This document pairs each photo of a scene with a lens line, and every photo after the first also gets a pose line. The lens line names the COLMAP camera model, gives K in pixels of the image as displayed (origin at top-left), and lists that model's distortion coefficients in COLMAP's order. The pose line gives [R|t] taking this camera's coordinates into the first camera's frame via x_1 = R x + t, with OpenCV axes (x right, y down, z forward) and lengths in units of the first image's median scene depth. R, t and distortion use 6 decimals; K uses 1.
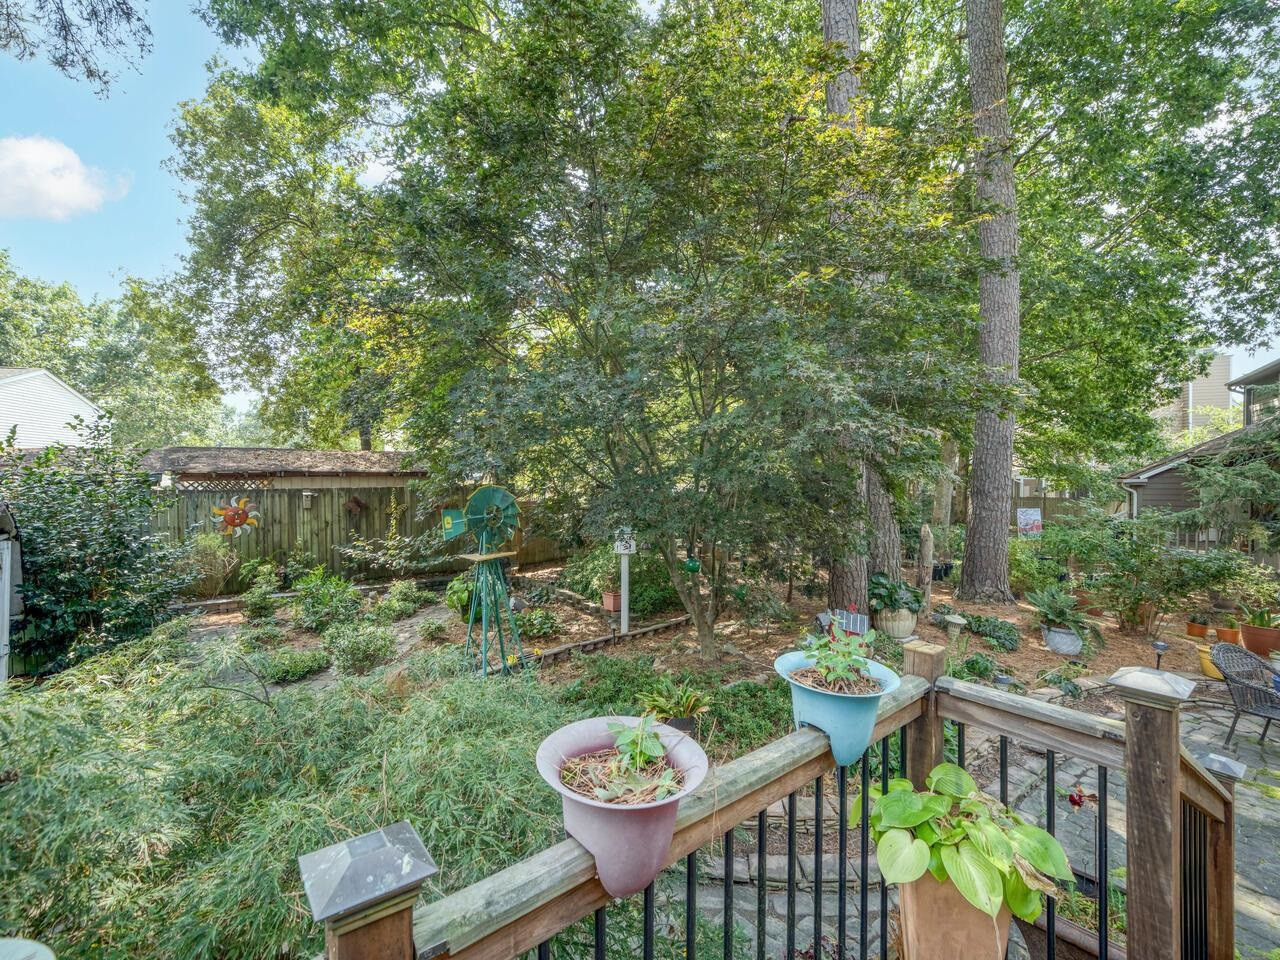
lens RADIAL K [[605.9, 0, 627.4], [0, 605.9, 488.7], [0, 0, 1]] dist [0.001988, 0.001131]
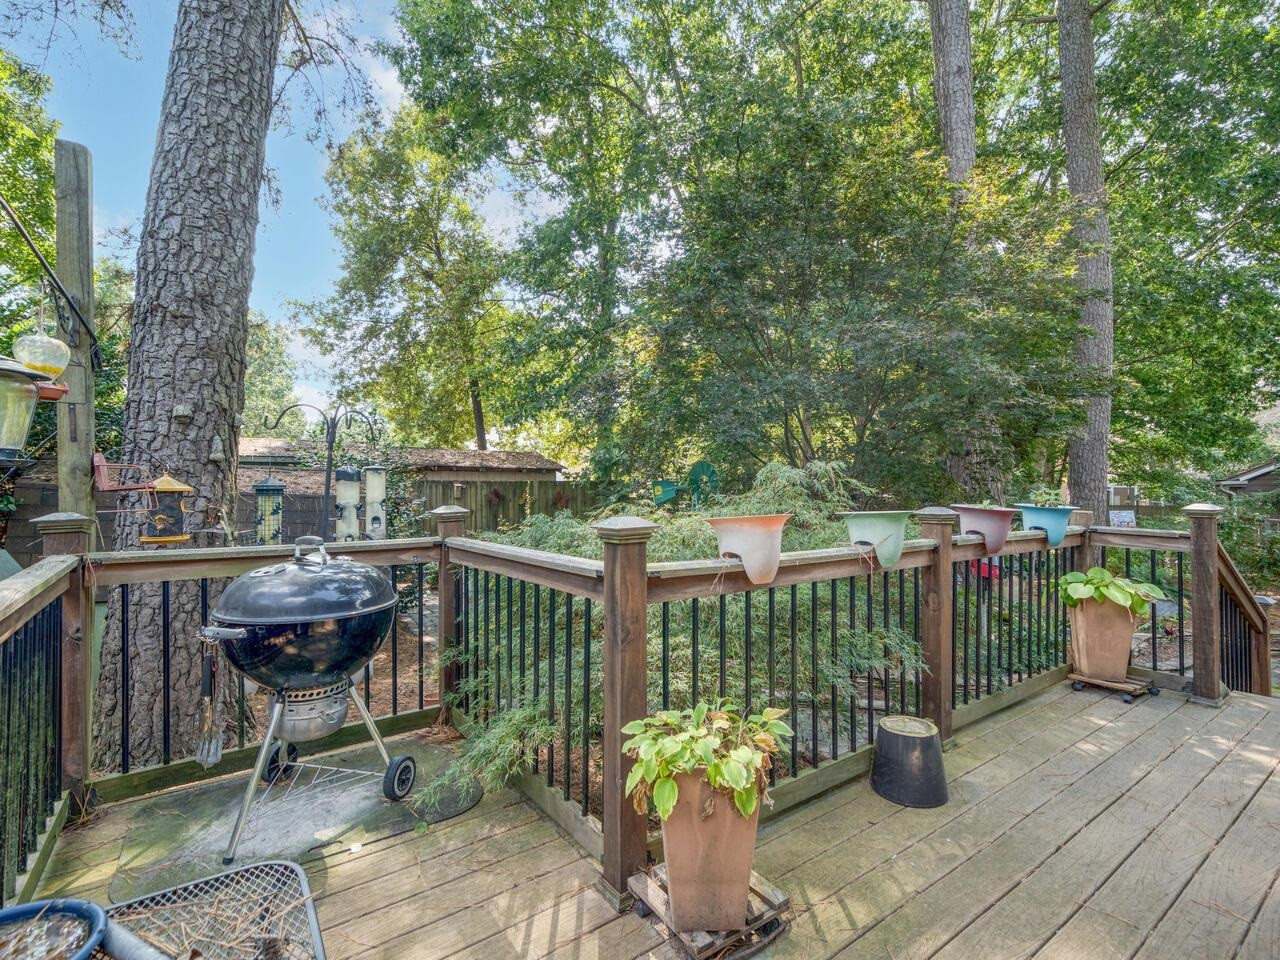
lens RADIAL K [[605.9, 0, 631.0], [0, 605.9, 480.3], [0, 0, 1]] dist [0.001988, 0.001131]
pose [[0.995788, 0.008059, -0.091333, -0.069891], [-0.010670, 0.999547, -0.028137, 0.021789], [0.091065, 0.028993, 0.995423, -0.096672]]
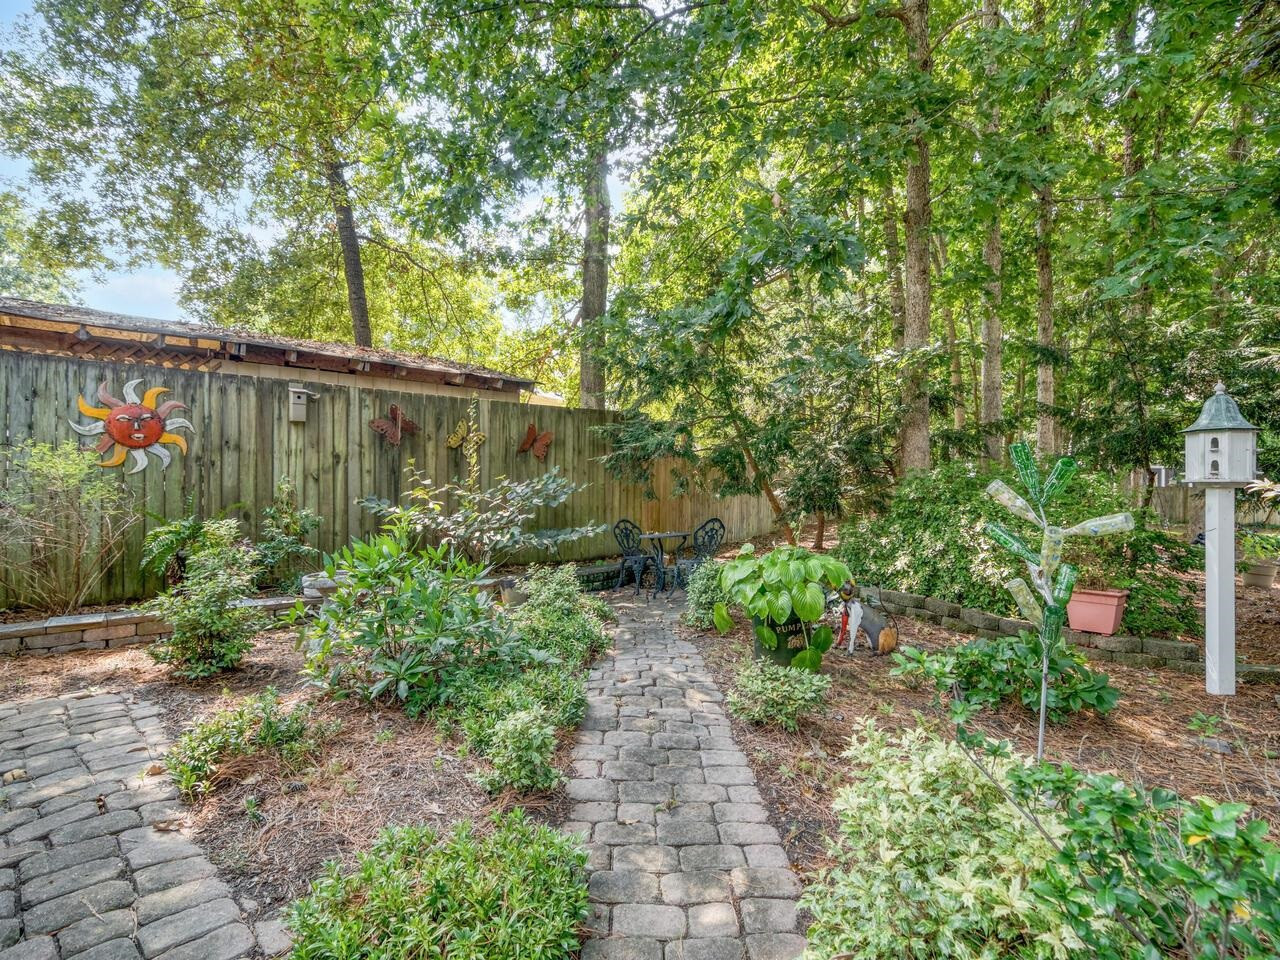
lens RADIAL K [[605.9, 0, 621.0], [0, 605.9, 492.8], [0, 0, 1]] dist [0.001988, 0.001131]
pose [[0.993987, 0.010597, 0.108980, -0.252206], [-0.008490, 0.999768, -0.019785, 0.073145], [-0.109164, 0.018741, 0.993847, 0.386400]]
